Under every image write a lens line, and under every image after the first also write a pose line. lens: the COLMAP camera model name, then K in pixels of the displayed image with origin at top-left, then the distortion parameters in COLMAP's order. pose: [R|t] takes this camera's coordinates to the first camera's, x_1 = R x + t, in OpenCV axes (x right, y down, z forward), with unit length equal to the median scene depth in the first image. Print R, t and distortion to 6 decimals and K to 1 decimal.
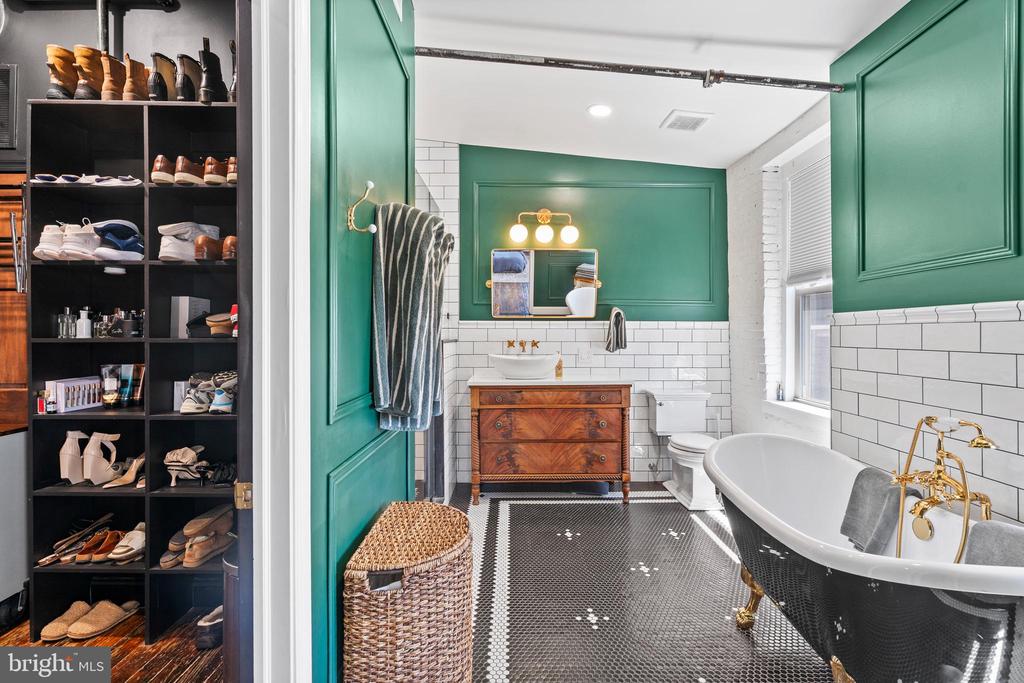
lens RADIAL K [[480.4, 0, 513.2], [0, 480.4, 328.8], [0, 0, 1]] dist [-0.001387, 0.000076]
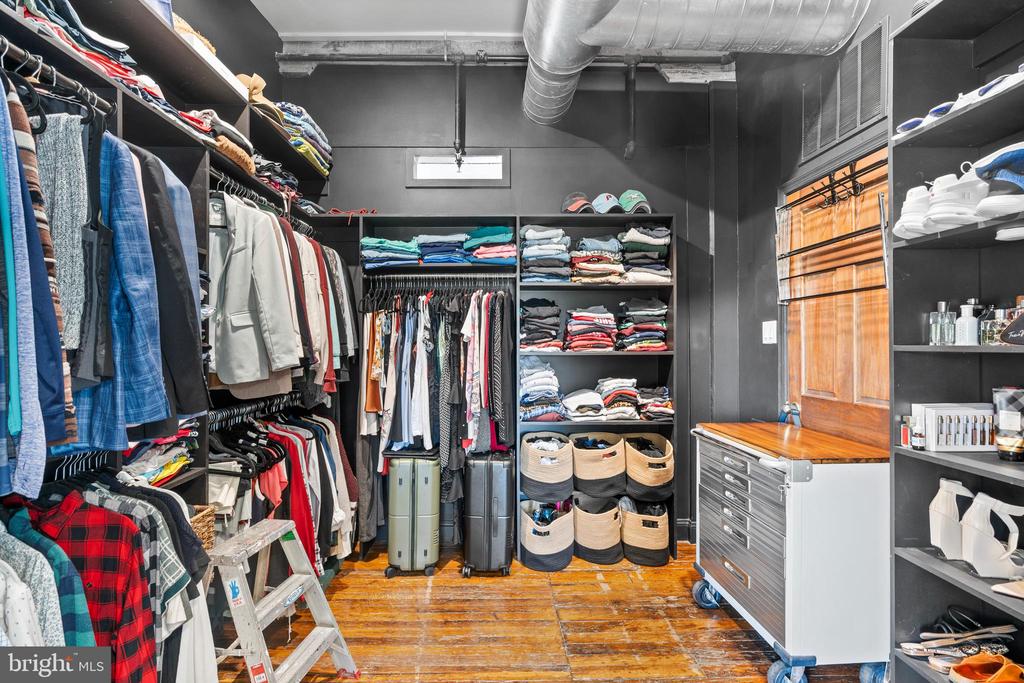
lens RADIAL K [[477.9, 0, 508.9], [0, 477.9, 345.7], [0, 0, 1]] dist [-0.001896, -0.000363]
pose [[0.022862, 0.005077, -0.999726, -0.253860], [0.008047, 0.999954, 0.005262, 0.011368], [0.999706, -0.008165, 0.022820, 0.360944]]
